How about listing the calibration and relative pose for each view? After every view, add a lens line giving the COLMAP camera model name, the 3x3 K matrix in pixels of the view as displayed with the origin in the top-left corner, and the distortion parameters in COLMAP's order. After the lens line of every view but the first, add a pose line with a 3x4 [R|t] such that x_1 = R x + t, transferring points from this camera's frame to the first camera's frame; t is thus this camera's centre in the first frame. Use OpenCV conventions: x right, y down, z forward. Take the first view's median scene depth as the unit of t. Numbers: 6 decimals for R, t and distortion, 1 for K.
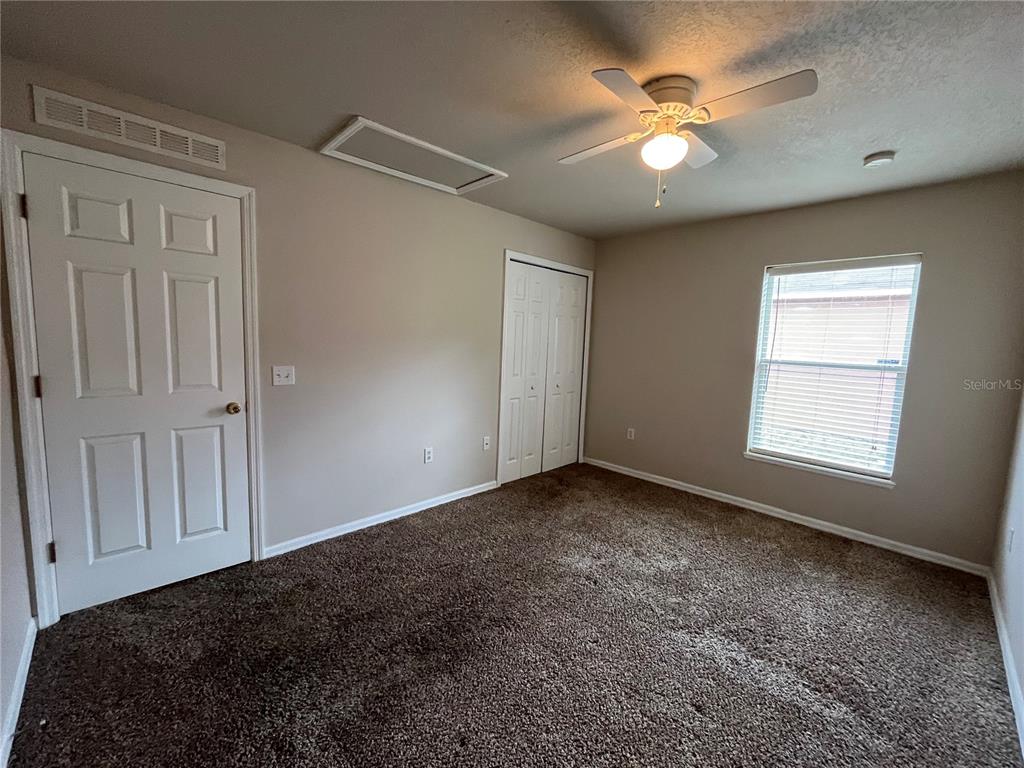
lens RADIAL K [[416.1, 0, 504.7], [0, 416.1, 384.2], [0, 0, 1]] dist [-0.002668, 0.000469]
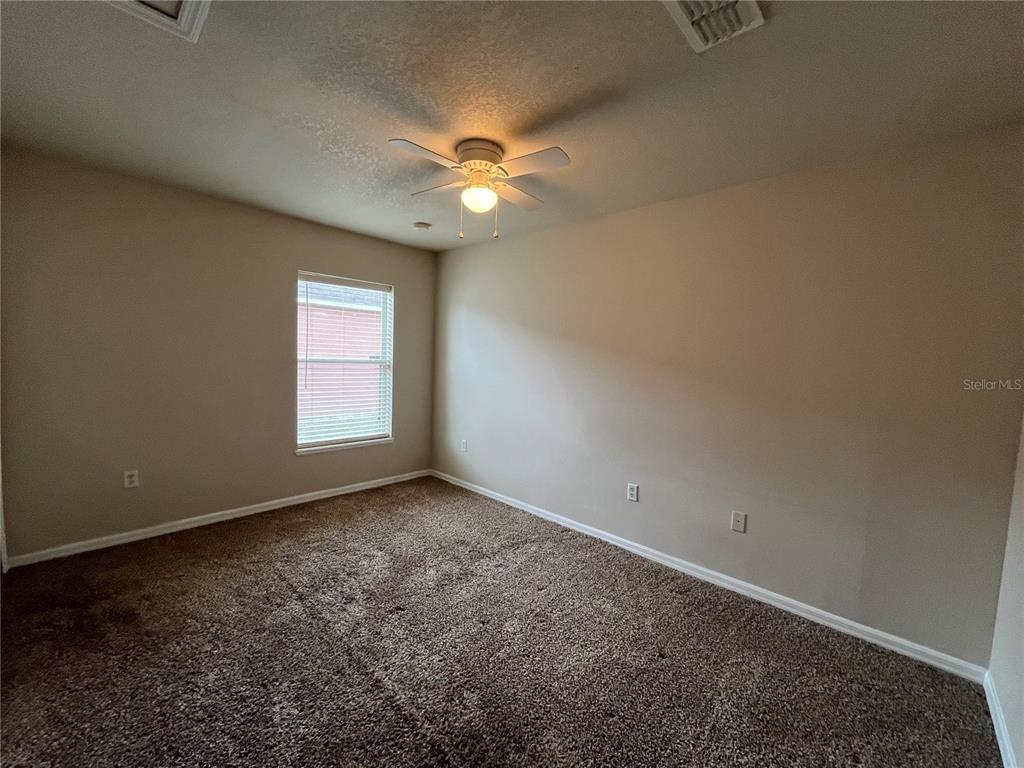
lens RADIAL K [[416.1, 0, 512.1], [0, 416.1, 381.1], [0, 0, 1]] dist [-0.002668, 0.000469]
pose [[-0.046954, -0.099153, 0.993964, -0.501685], [0.072788, 0.992076, 0.102403, -0.080340], [-0.996242, 0.077157, -0.039365, 0.556875]]
